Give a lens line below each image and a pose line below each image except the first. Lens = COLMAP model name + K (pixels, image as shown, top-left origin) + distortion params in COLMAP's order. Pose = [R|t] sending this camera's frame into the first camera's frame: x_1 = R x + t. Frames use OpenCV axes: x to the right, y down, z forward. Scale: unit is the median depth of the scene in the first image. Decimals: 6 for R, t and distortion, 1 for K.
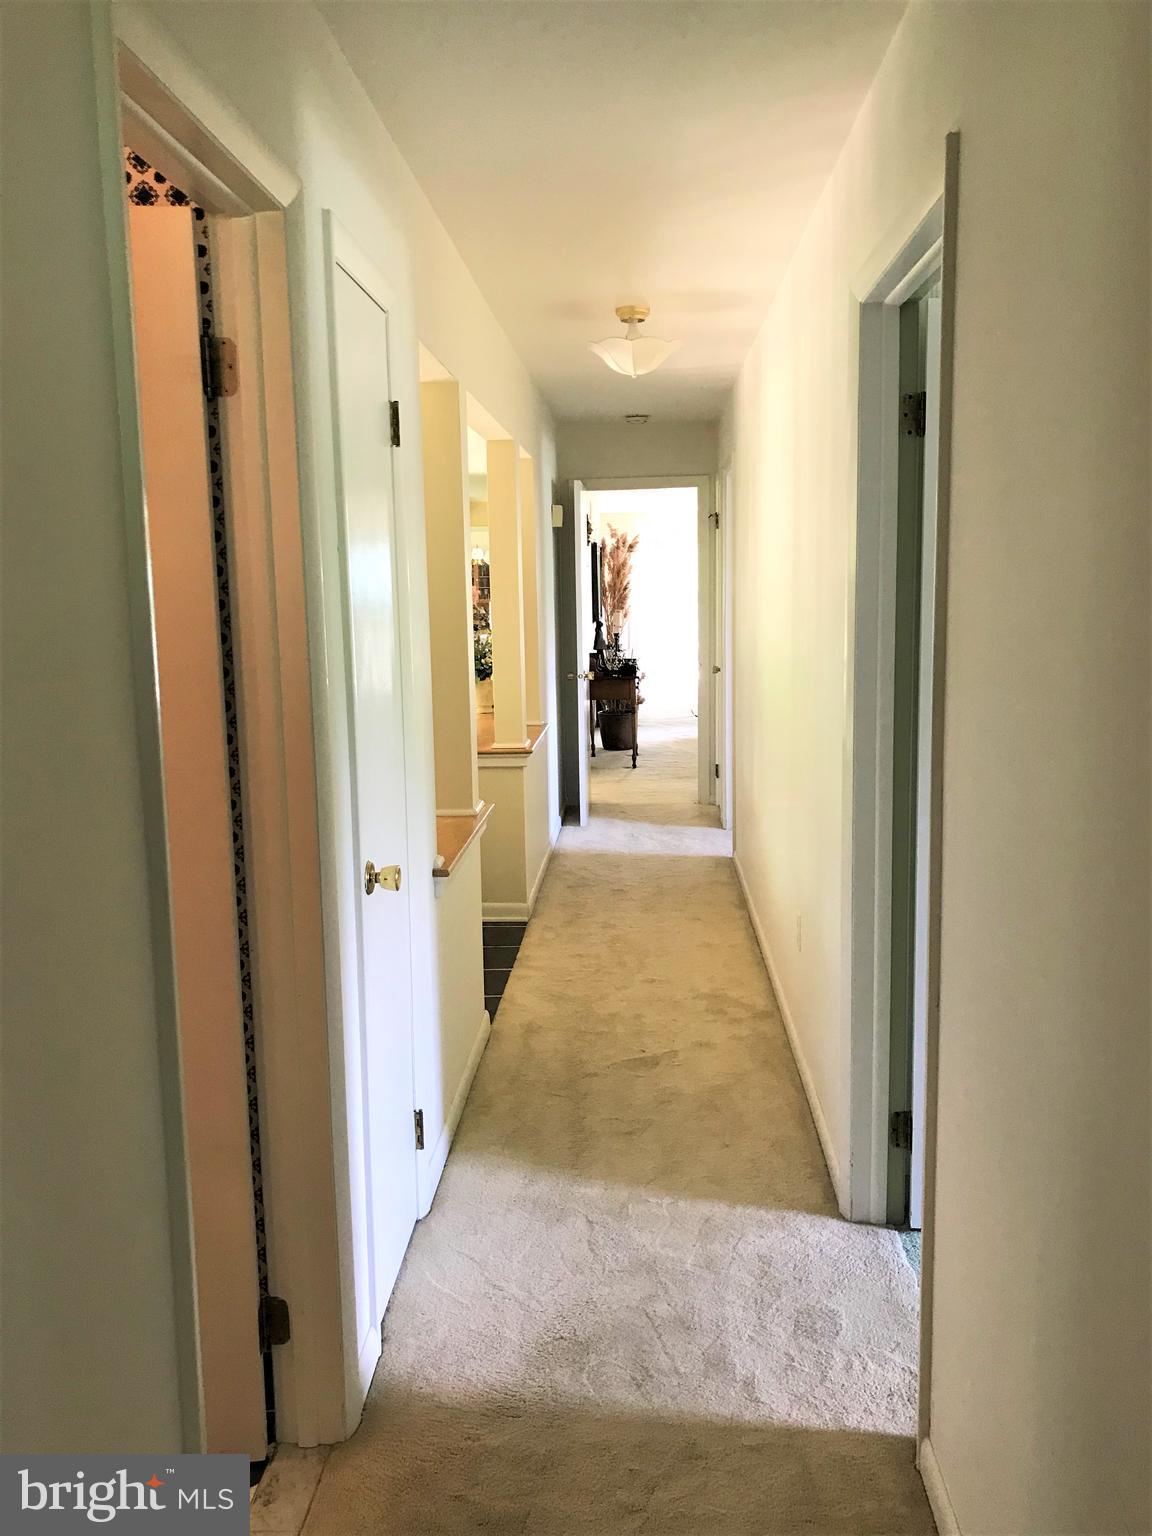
lens RADIAL K [[1249.0, 0, 570.3], [0, 1249.0, 780.4], [0, 0, 1]] dist [0.050654, -0.002256]
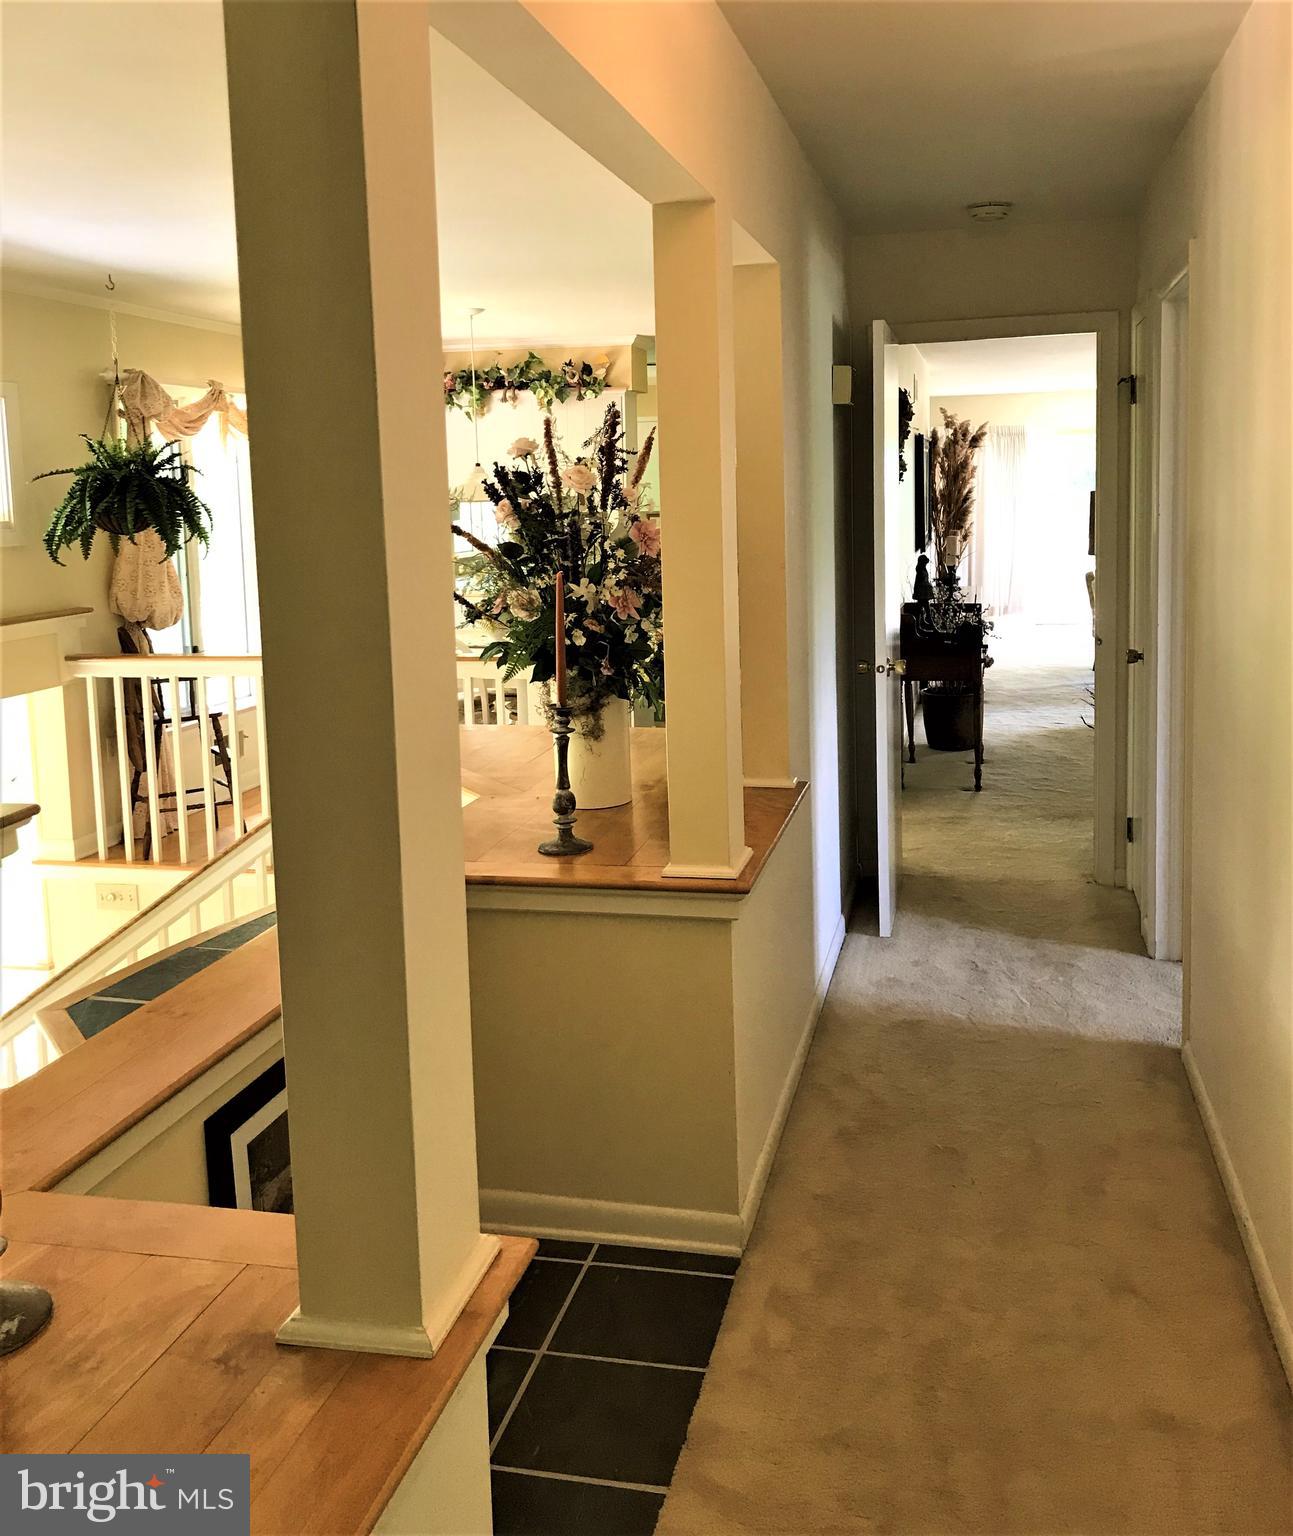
lens RADIAL K [[1409.5, 0, 646.8], [0, 1409.5, 658.1], [0, 0, 1]] dist [-0.004780, 0.000000]
pose [[0.984191, 0.009828, -0.176836, 0.012123], [-0.015897, 0.999331, -0.032934, -0.050043], [0.176394, 0.035225, 0.983689, 0.275014]]
